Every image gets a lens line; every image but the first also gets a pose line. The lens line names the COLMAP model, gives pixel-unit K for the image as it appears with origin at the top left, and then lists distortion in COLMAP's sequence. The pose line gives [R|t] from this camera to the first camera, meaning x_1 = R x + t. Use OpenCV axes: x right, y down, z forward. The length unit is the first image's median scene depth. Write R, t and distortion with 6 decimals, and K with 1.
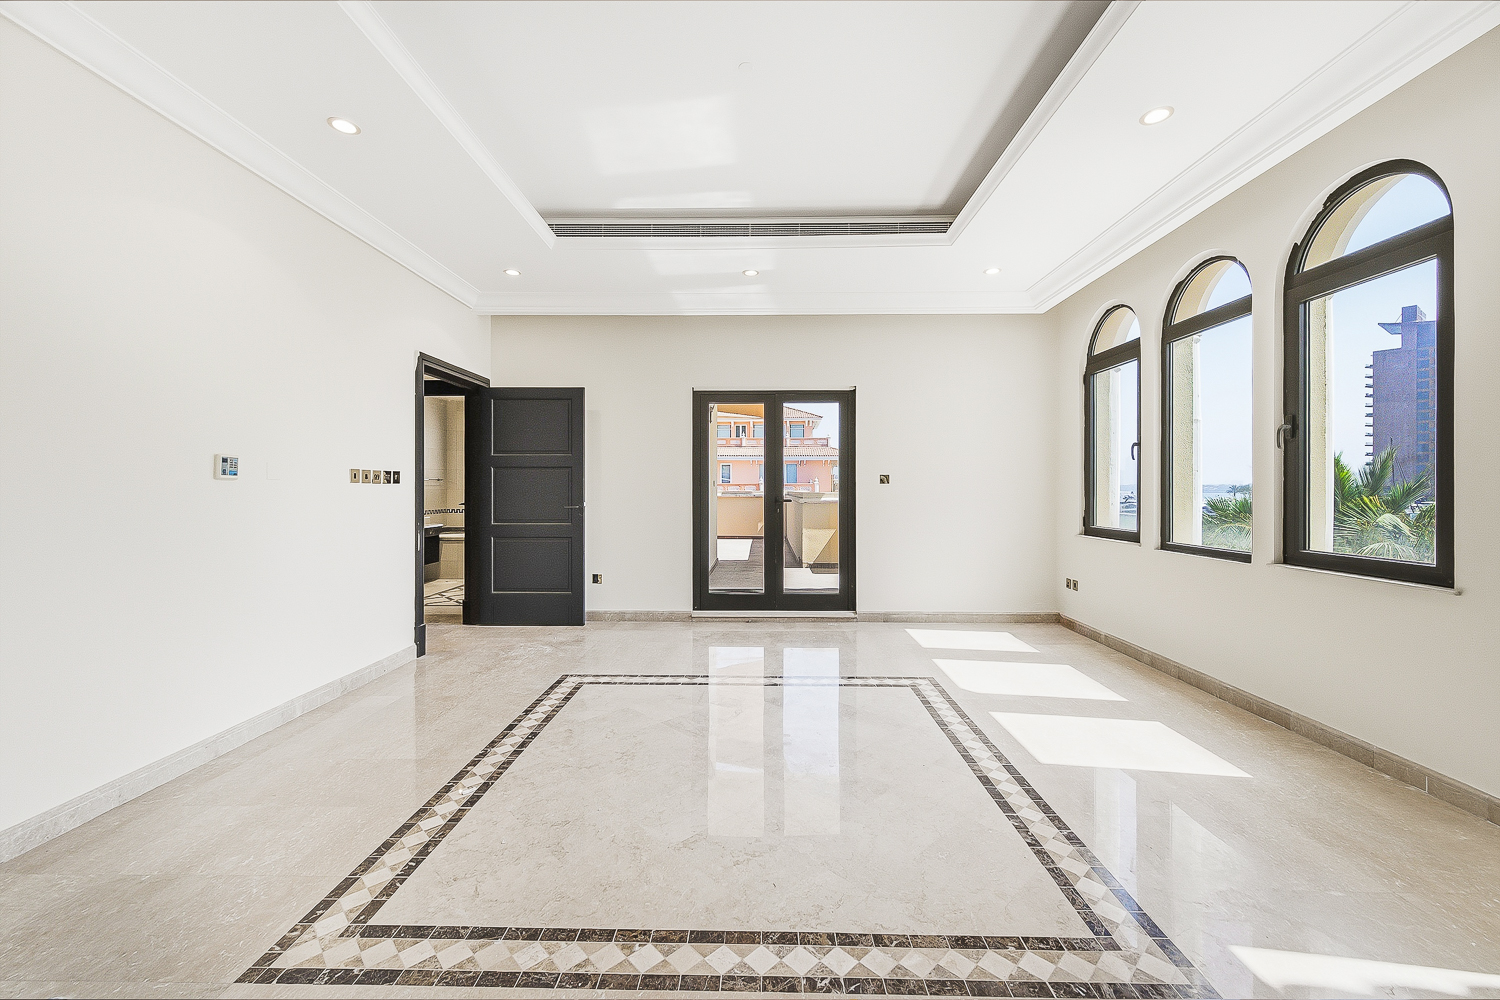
lens RADIAL K [[587.0, 0, 750.0], [0, 587.0, 487.5], [0, 0, 1]] dist [0.002415, 0.000047]
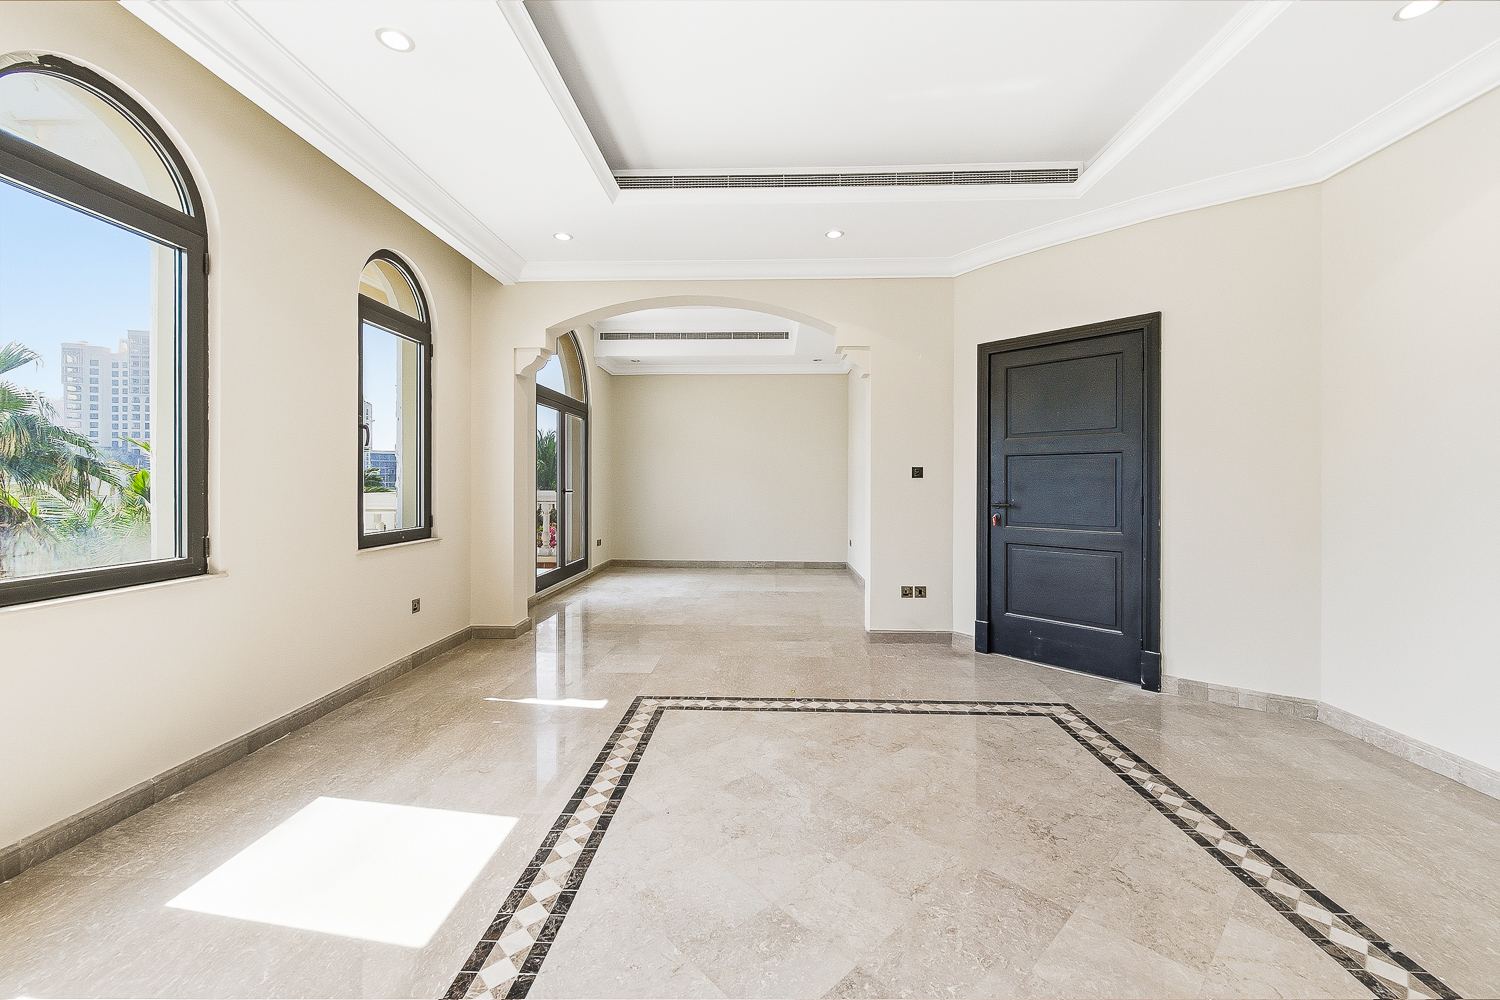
lens RADIAL K [[587.0, 0, 749.6], [0, 587.0, 487.8], [0, 0, 1]] dist [0.002415, 0.000047]
pose [[-0.999799, -0.002169, 0.019932, 0.180119], [-0.002040, 0.999977, 0.006484, 0.005149], [-0.019946, 0.006442, -0.999780, 2.007759]]
